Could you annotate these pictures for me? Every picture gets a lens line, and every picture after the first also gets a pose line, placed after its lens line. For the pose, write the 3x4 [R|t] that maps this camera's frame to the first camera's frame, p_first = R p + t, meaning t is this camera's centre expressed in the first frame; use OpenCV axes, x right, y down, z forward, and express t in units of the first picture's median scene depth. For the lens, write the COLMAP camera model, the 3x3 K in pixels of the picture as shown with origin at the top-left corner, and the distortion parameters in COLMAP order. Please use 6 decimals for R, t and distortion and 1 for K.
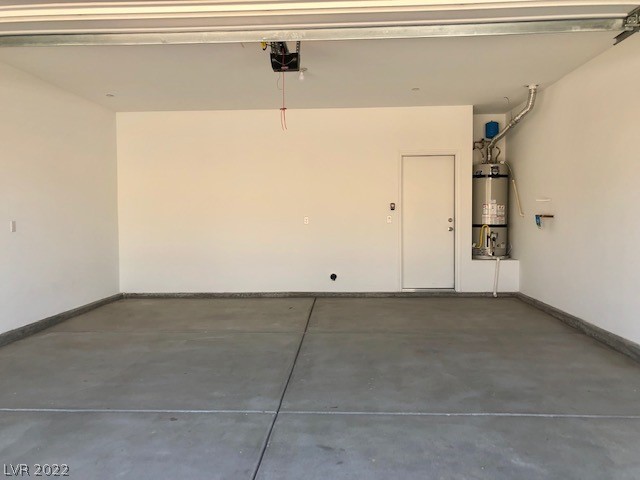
lens RADIAL K [[525.5, 0, 320.0], [0, 525.5, 240.0], [0, 0, 1]] dist [0.002434, -0.003532]
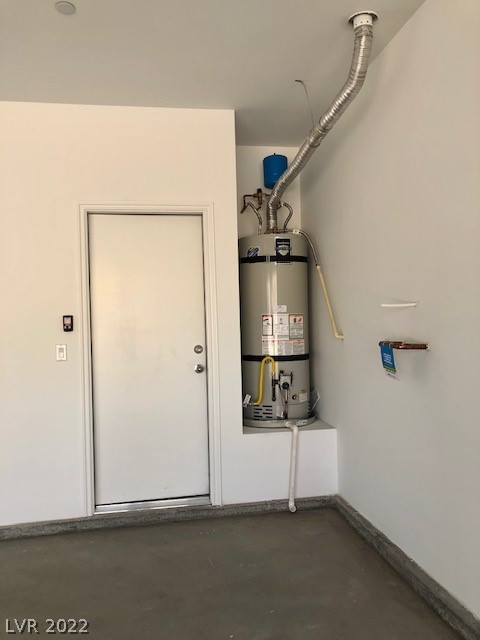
lens RADIAL K [[525.5, 0, 240.0], [0, 525.5, 320.0], [0, 0, 1]] dist [0.002434, -0.003532]
pose [[0.973592, -0.019225, 0.227486, 0.178156], [0.030750, 0.998411, -0.047227, -0.041083], [-0.226216, 0.052975, 0.972636, 0.527071]]
